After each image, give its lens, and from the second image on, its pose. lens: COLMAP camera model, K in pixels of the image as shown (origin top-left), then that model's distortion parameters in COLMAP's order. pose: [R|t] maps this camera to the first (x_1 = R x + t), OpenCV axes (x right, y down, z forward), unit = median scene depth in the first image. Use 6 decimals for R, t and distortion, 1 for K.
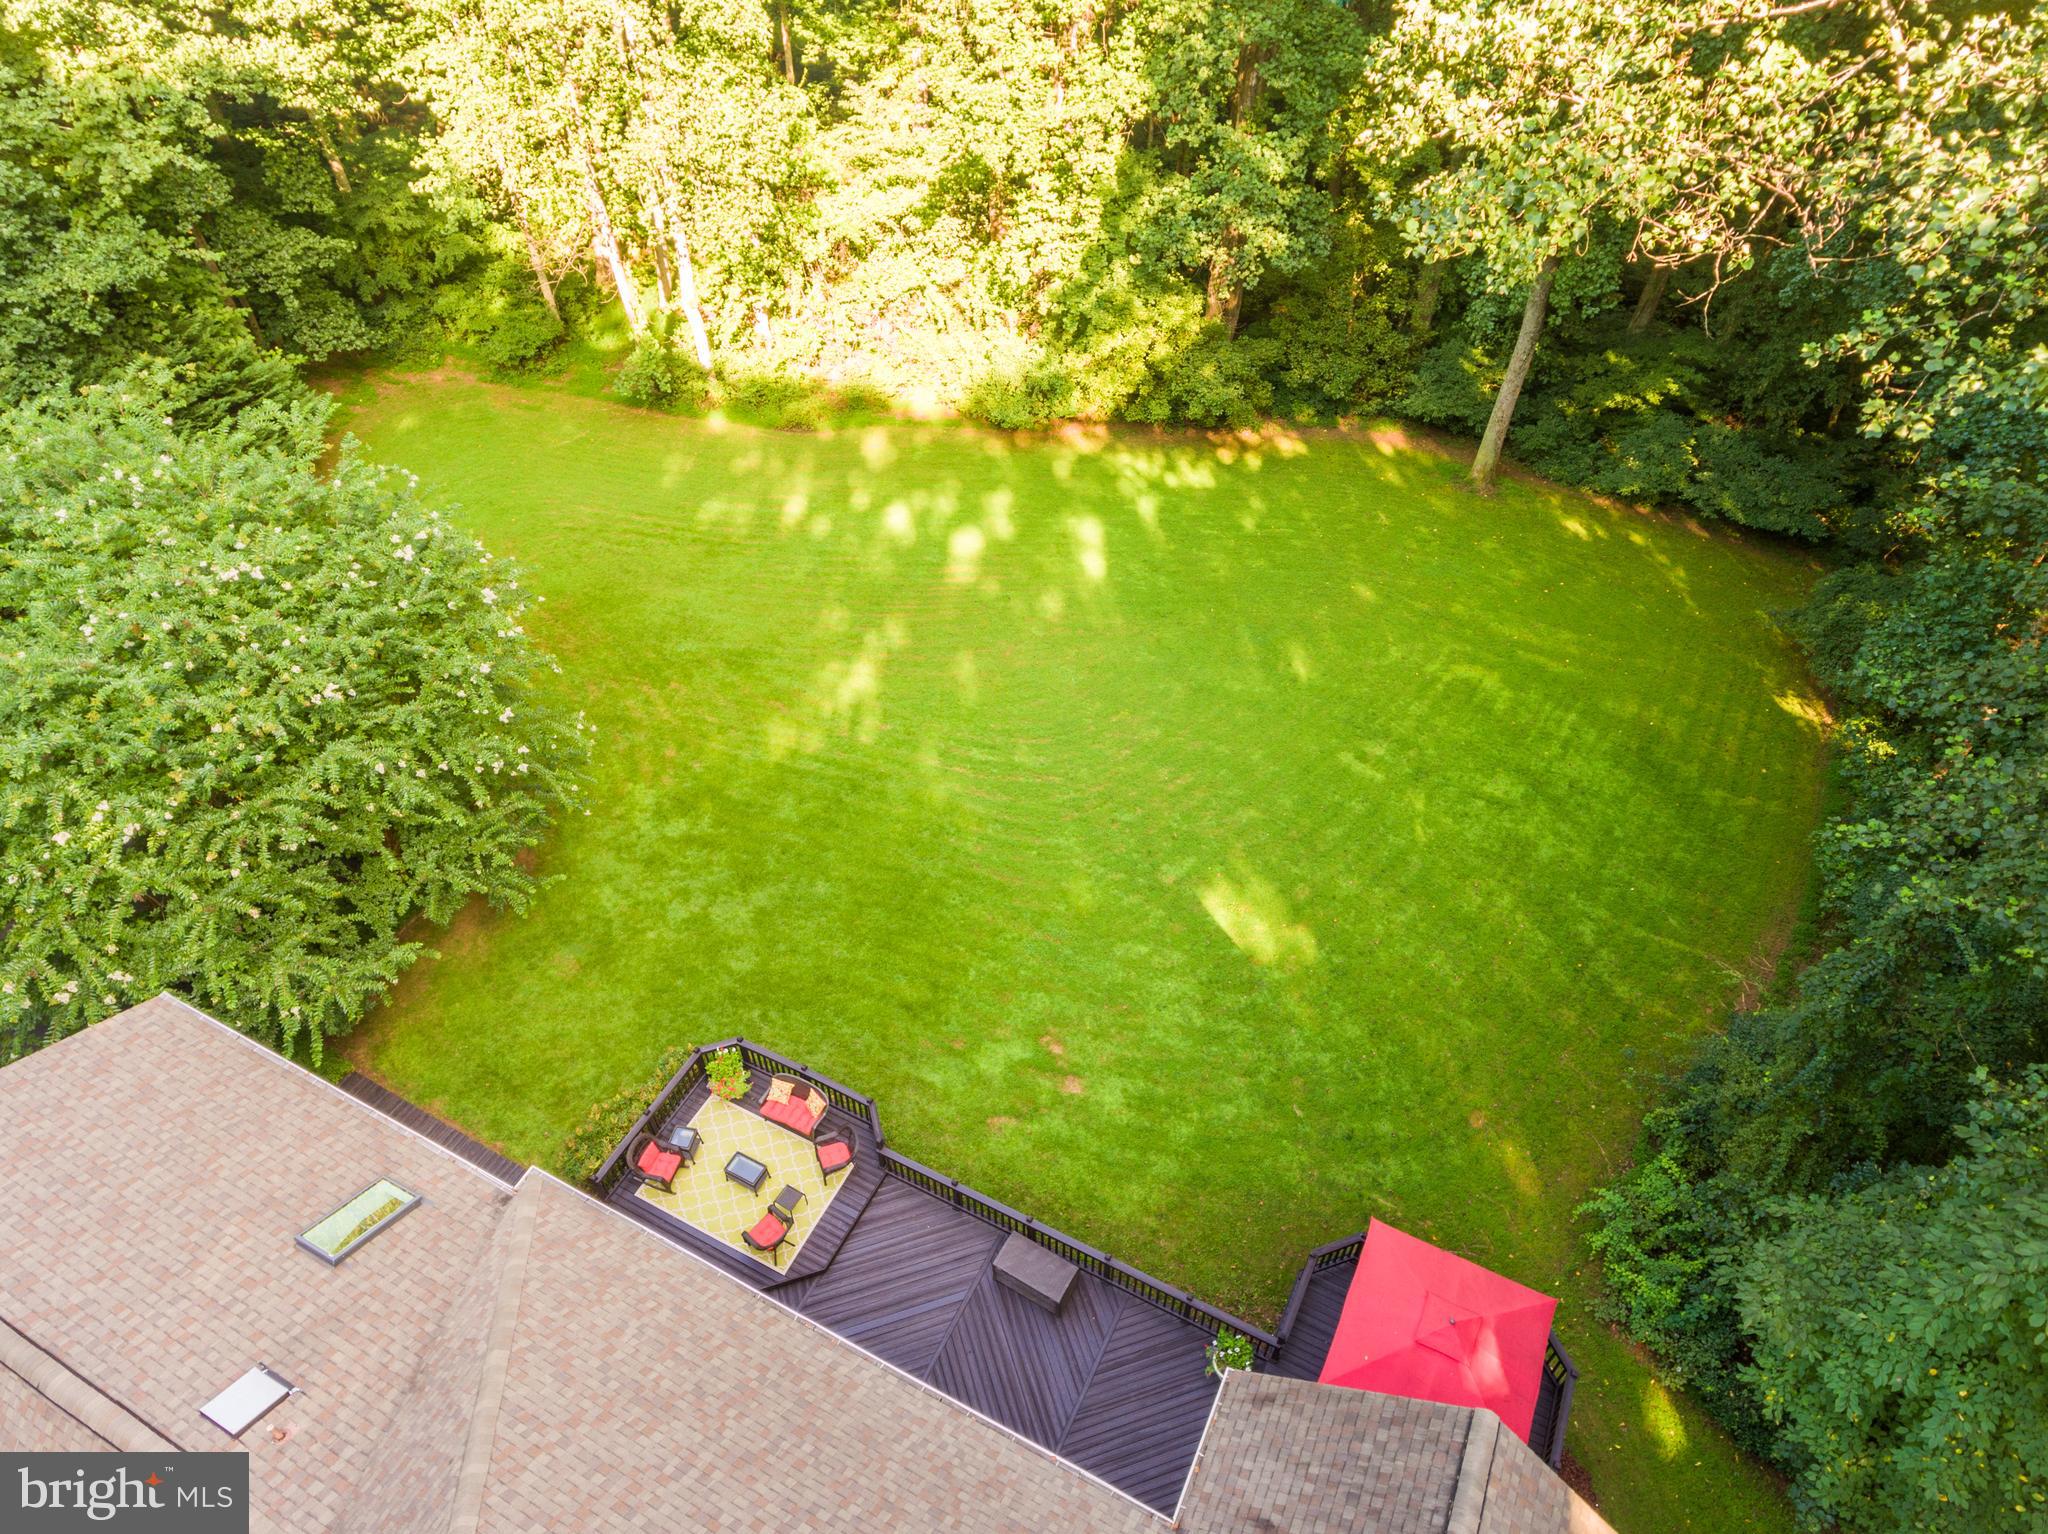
lens RADIAL K [[1232.8, 0, 1032.4], [0, 1232.8, 765.9], [0, 0, 1]] dist [0.004281, -0.006918]
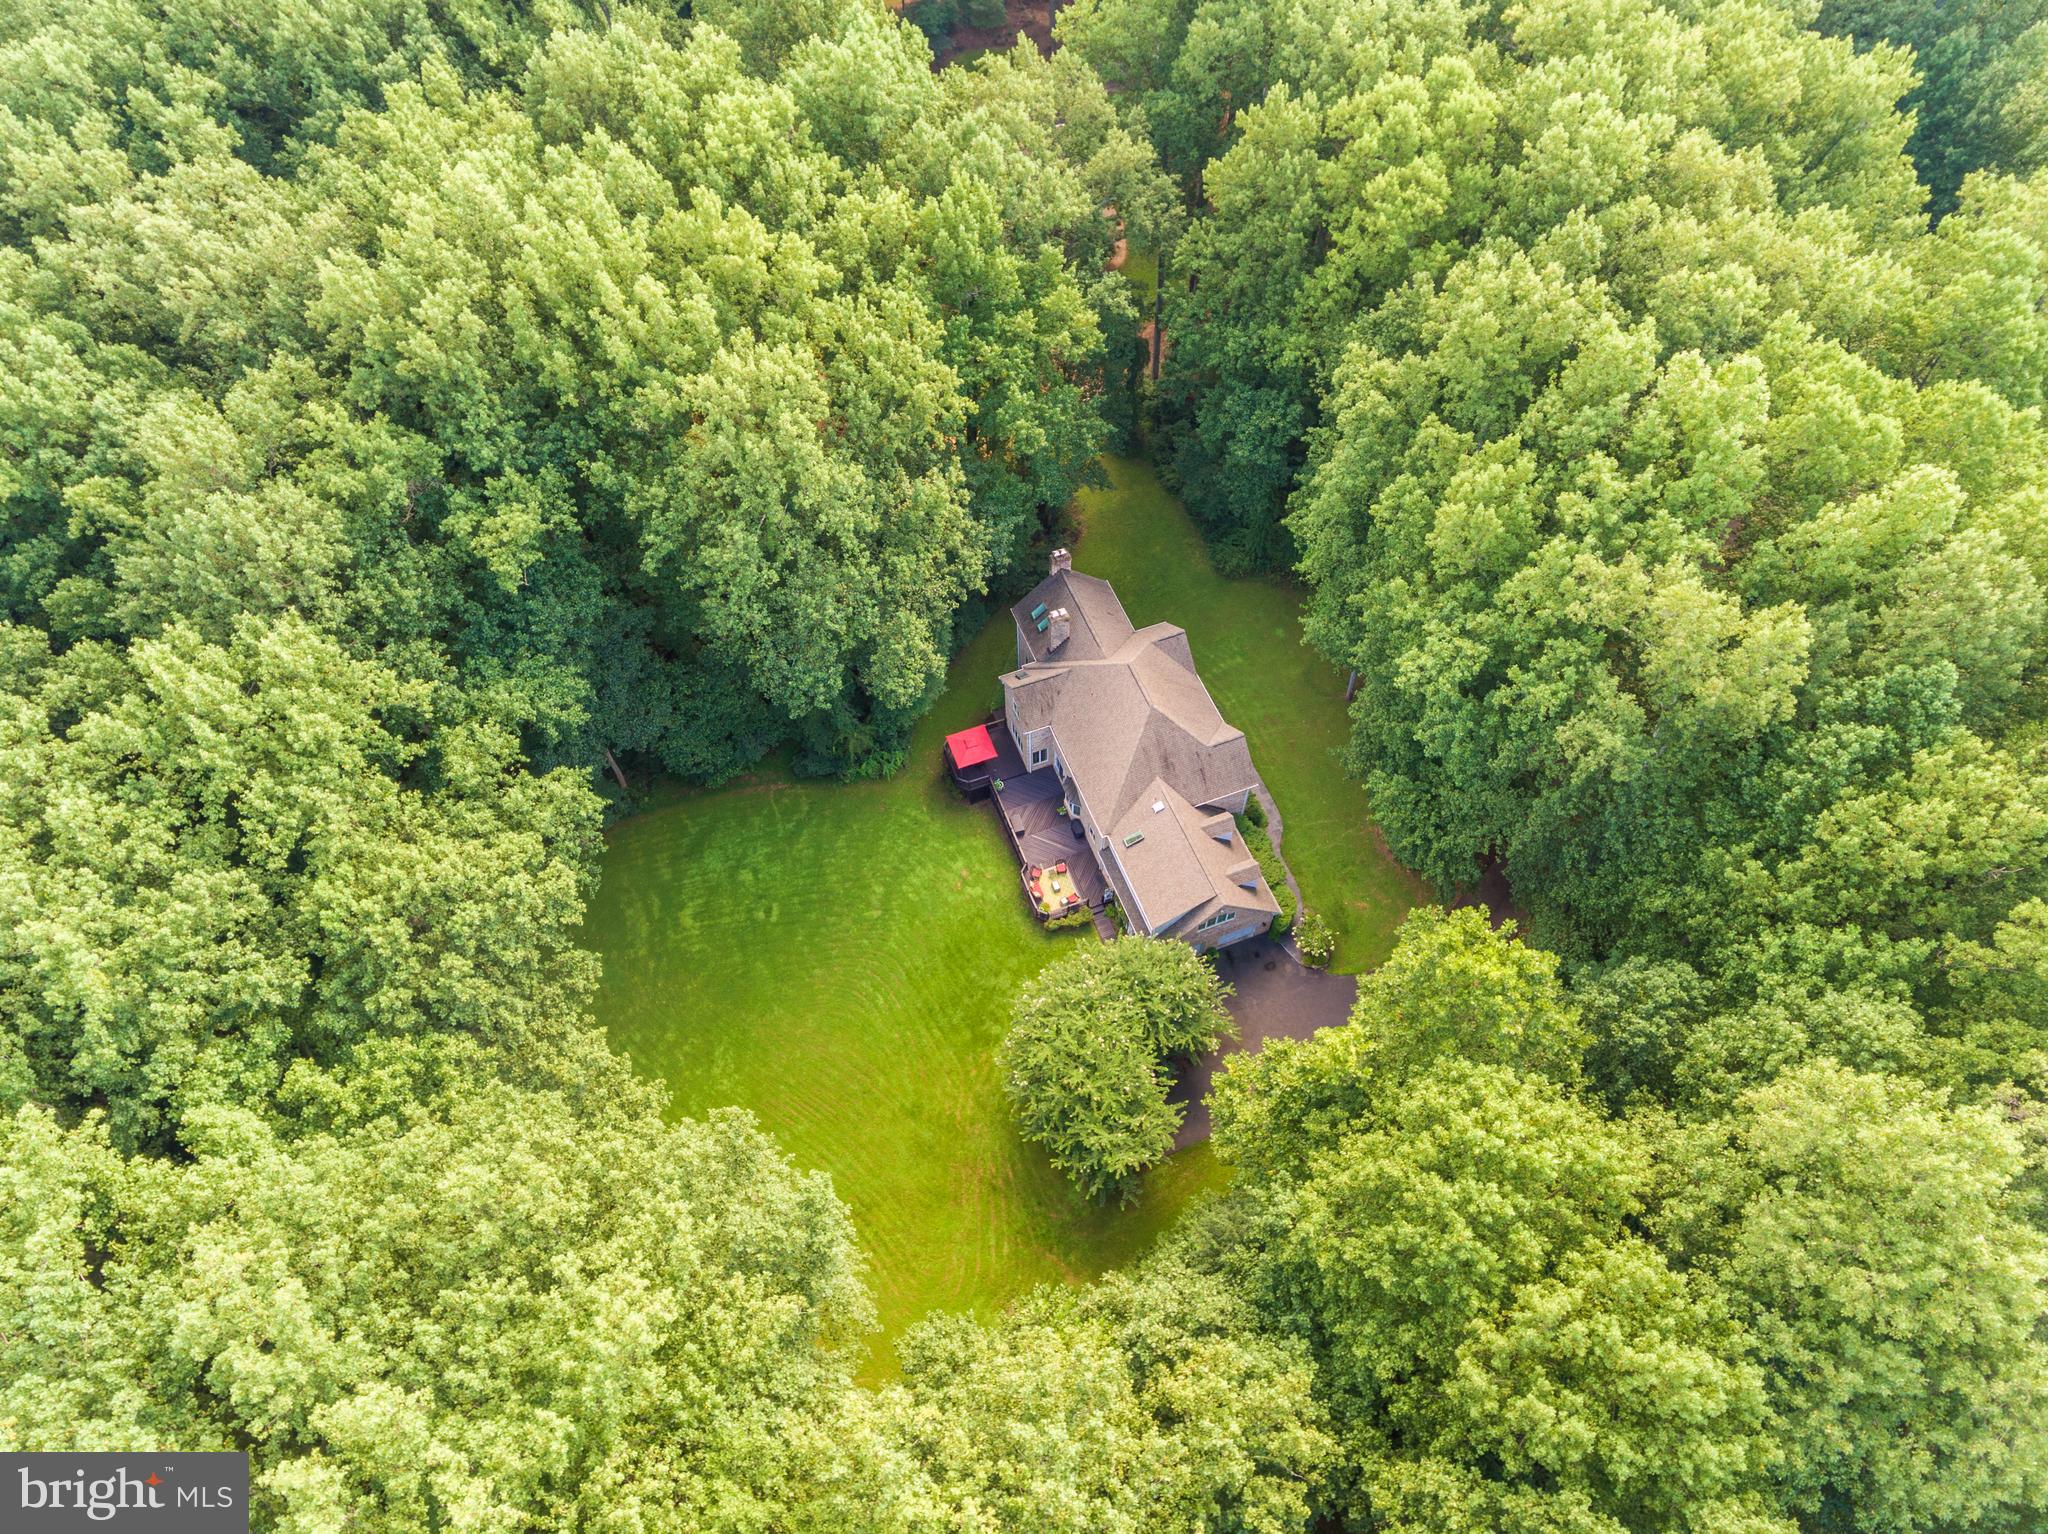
lens RADIAL K [[1227.7, 0, 1026.4], [0, 1227.7, 762.7], [0, 0, 1]] dist [-0.000870, 0.000189]
pose [[-0.736330, -0.558957, 0.381294, -0.750558], [0.489099, -0.050301, 0.870777, -1.600289], [-0.467547, 0.827670, 0.310424, -0.228936]]
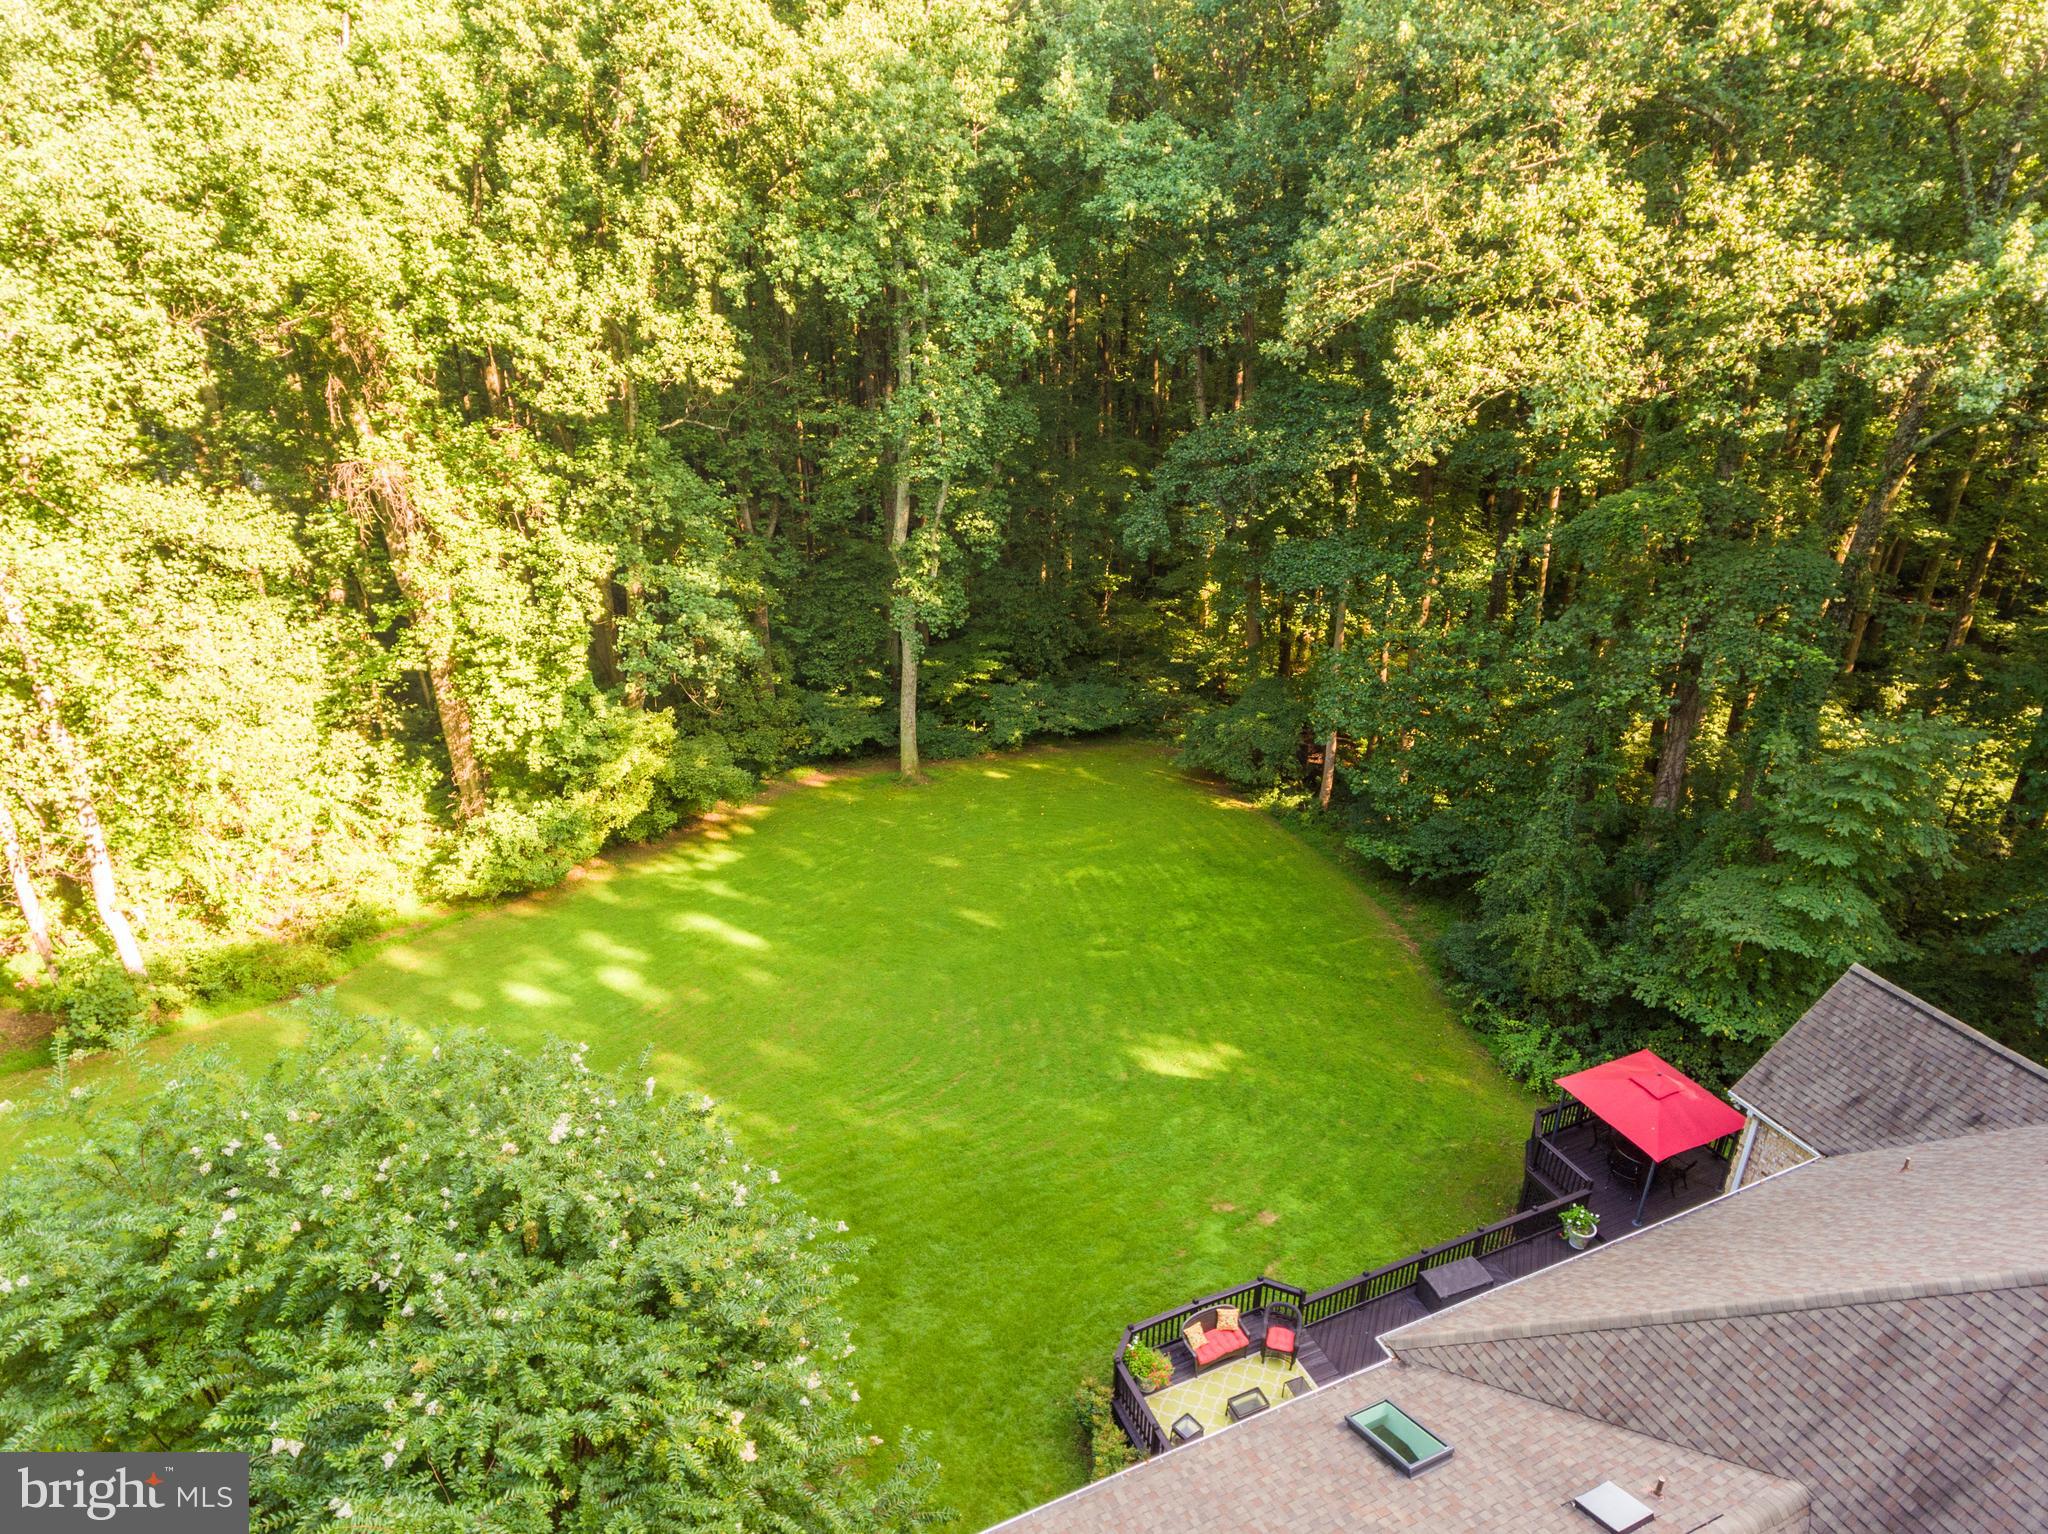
lens RADIAL K [[1224.2, 0, 1040.1], [0, 1224.2, 772.4], [0, 0, 1]] dist [0.002136, 0.002803]
pose [[0.626524, -0.317277, 0.711901, -0.495472], [0.527647, 0.844913, -0.087809, -0.067239], [-0.573635, 0.430647, 0.696769, 0.086602]]
